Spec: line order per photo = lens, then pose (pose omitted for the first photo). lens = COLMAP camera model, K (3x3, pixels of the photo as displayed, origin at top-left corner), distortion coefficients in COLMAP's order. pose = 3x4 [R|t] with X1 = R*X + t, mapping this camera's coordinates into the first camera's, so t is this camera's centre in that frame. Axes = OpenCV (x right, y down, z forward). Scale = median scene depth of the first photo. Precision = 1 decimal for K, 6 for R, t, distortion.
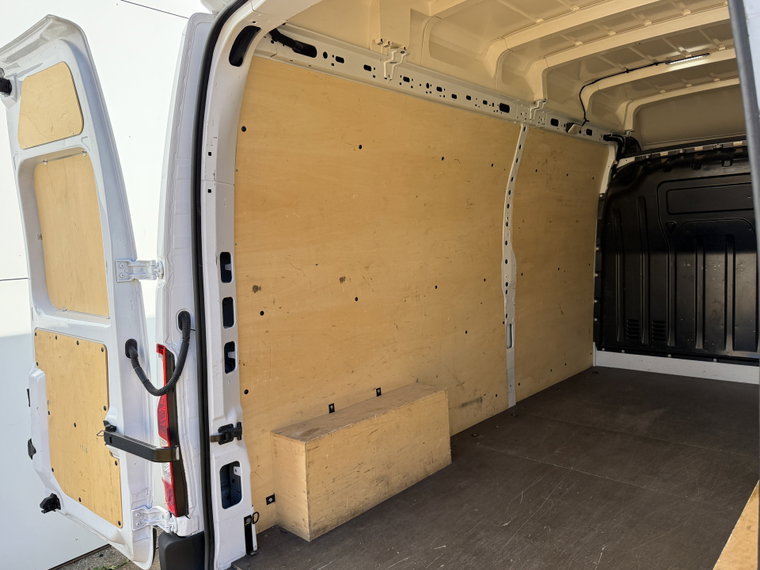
lens RADIAL K [[556.2, 0, 377.0], [0, 556.2, 281.2], [0, 0, 1]] dist [0.053262, -0.065509]
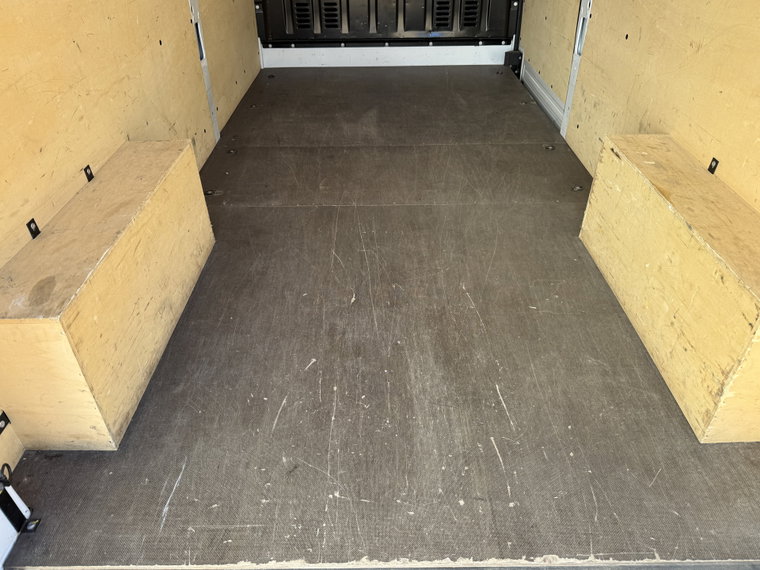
lens RADIAL K [[556.2, 0, 379.0], [0, 556.2, 290.2], [0, 0, 1]] dist [0.053262, -0.065509]
pose [[0.731851, -0.367297, 0.574011, -0.137455], [0.025881, 0.856691, 0.515180, 0.010552], [-0.680974, -0.362179, 0.636476, 0.339938]]
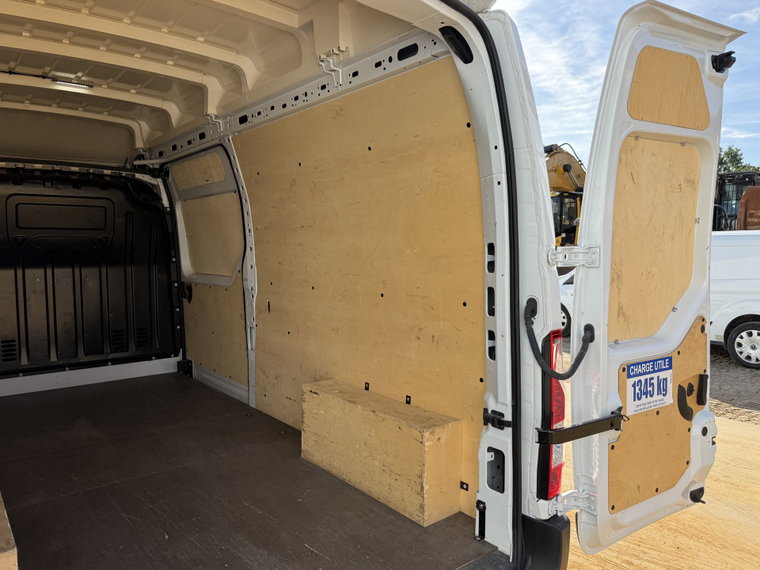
lens RADIAL K [[556.2, 0, 379.8], [0, 556.2, 283.0], [0, 0, 1]] dist [0.053262, -0.065509]
pose [[0.145026, -0.021421, 0.989196, -0.476322], [0.064780, 0.997826, 0.012110, 0.005518], [-0.987305, 0.062324, 0.146098, 0.334220]]
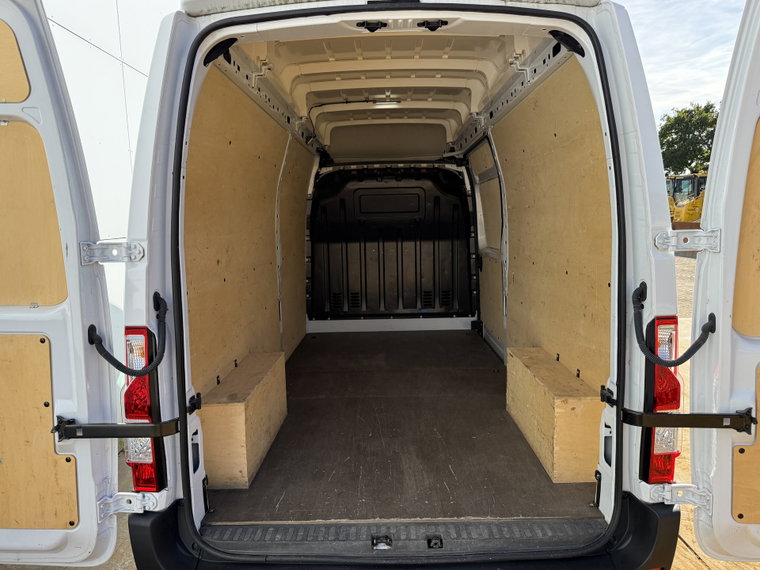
lens RADIAL K [[556.2, 0, 380.6], [0, 556.2, 277.1], [0, 0, 1]] dist [0.053262, -0.065509]
pose [[0.740942, -0.040097, 0.670371, -0.468591], [0.035714, 0.999156, 0.020289, 0.012738], [-0.670619, 0.008909, 0.741748, -0.027071]]
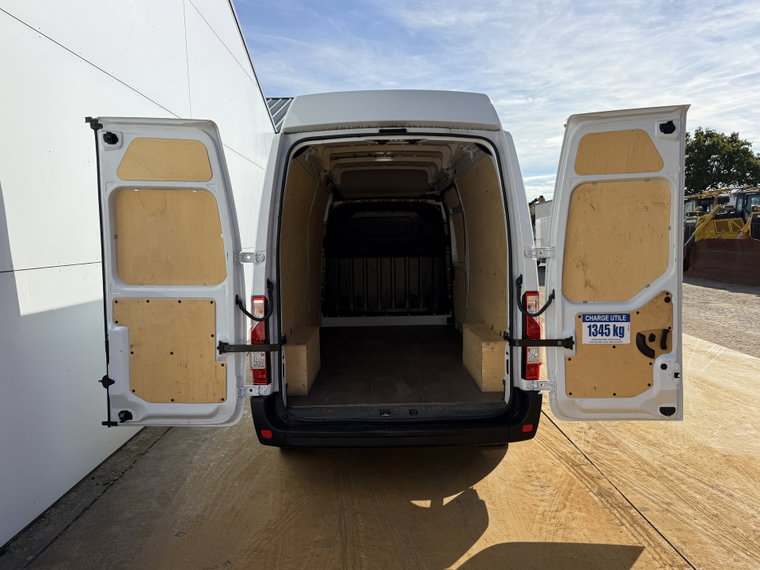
lens RADIAL K [[556.2, 0, 377.2], [0, 556.2, 277.8], [0, 0, 1]] dist [0.053262, -0.065509]
pose [[0.733632, -0.012746, 0.679427, -0.891726], [0.031988, 0.999363, -0.015792, 0.060416], [-0.678793, 0.033319, 0.733573, -0.444775]]
